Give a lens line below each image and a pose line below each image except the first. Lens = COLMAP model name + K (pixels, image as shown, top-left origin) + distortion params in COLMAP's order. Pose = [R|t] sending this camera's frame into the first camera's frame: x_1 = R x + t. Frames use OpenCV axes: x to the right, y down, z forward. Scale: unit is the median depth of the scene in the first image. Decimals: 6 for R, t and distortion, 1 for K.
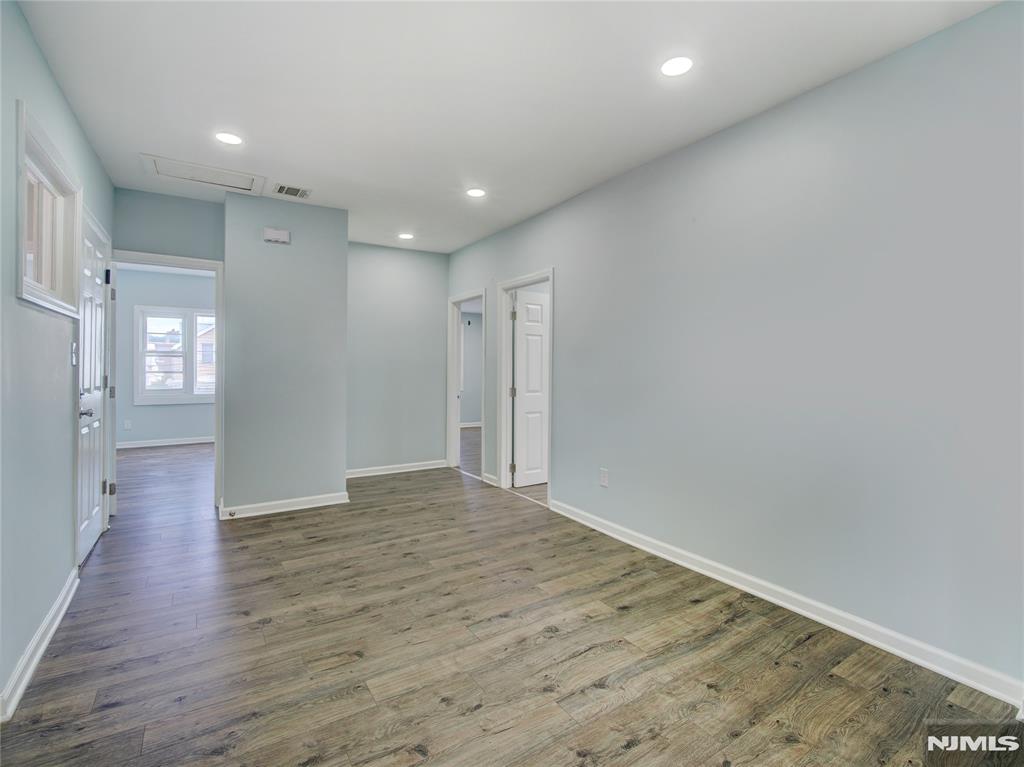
lens RADIAL K [[483.1, 0, 516.5], [0, 483.1, 371.9], [0, 0, 1]] dist [-0.012411, -0.000819]
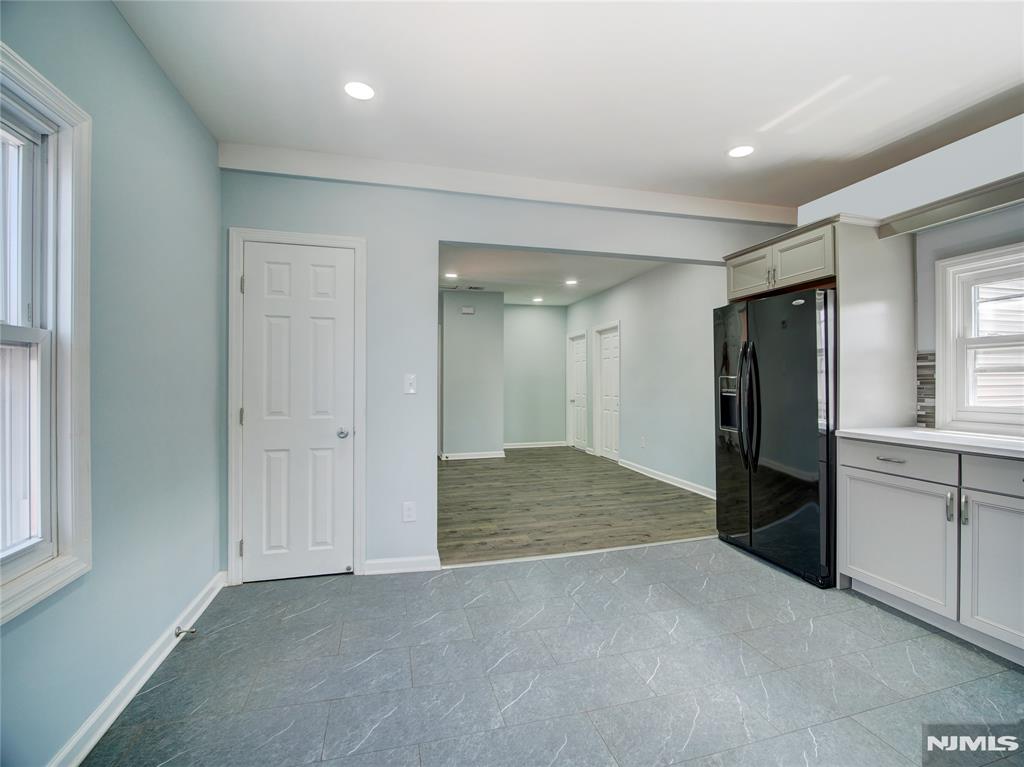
lens RADIAL K [[469.6, 0, 519.3], [0, 469.6, 381.4], [0, 0, 1]] dist [-0.012652, -0.000401]
pose [[0.953415, -0.007688, -0.301563, 0.364334], [0.004483, 0.999926, -0.011318, 0.020383], [0.301628, 0.009439, 0.953379, -1.023773]]
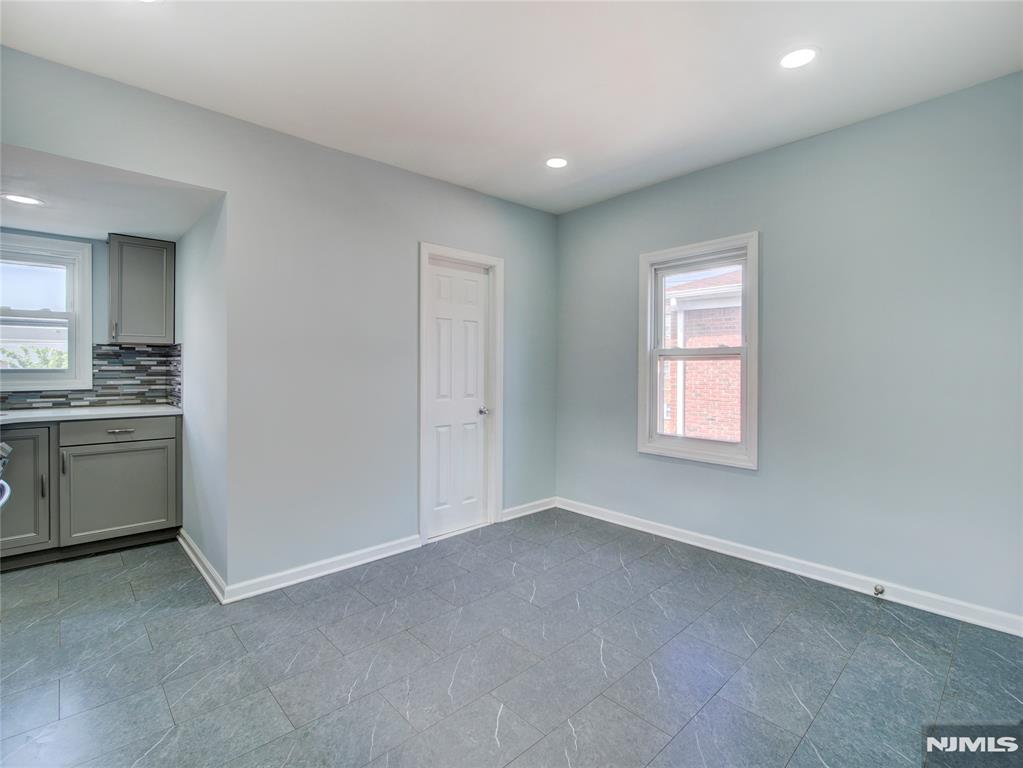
lens RADIAL K [[490.8, 0, 528.9], [0, 490.8, 369.5], [0, 0, 1]] dist [-0.013350, -0.000133]
pose [[-0.980808, -0.010056, -0.194717, 0.432313], [-0.013162, 0.999806, 0.014668, -0.000626], [0.194532, 0.016950, -0.980750, 0.382590]]
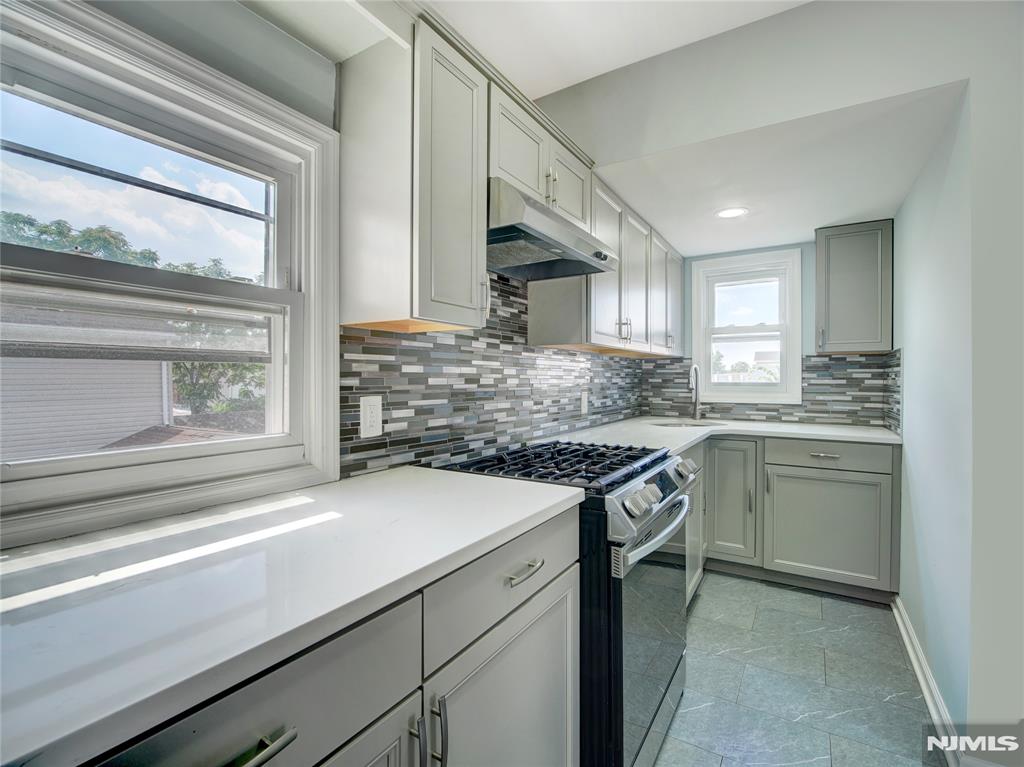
lens RADIAL K [[472.8, 0, 512.9], [0, 472.8, 379.9], [0, 0, 1]] dist [-0.010885, -0.000313]
pose [[-0.421970, -0.010863, 0.906544, 0.565660], [0.002037, 0.999914, 0.012930, 0.009351], [-0.906607, 0.007303, -0.421912, 0.027796]]
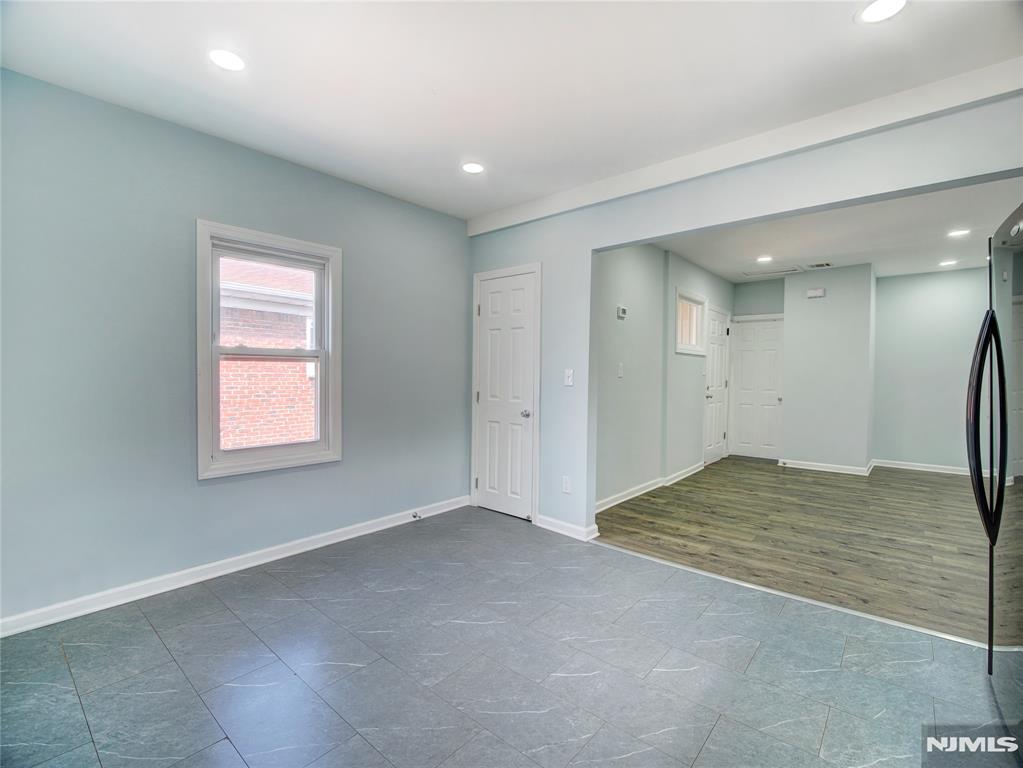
lens RADIAL K [[459.8, 0, 515.9], [0, 459.8, 381.5], [0, 0, 1]] dist [-0.013752, -0.000622]
pose [[0.286300, 0.011861, -0.958067, 0.987178], [-0.018177, 0.999811, 0.006946, 0.018348], [0.957968, 0.015427, 0.286461, -0.542479]]
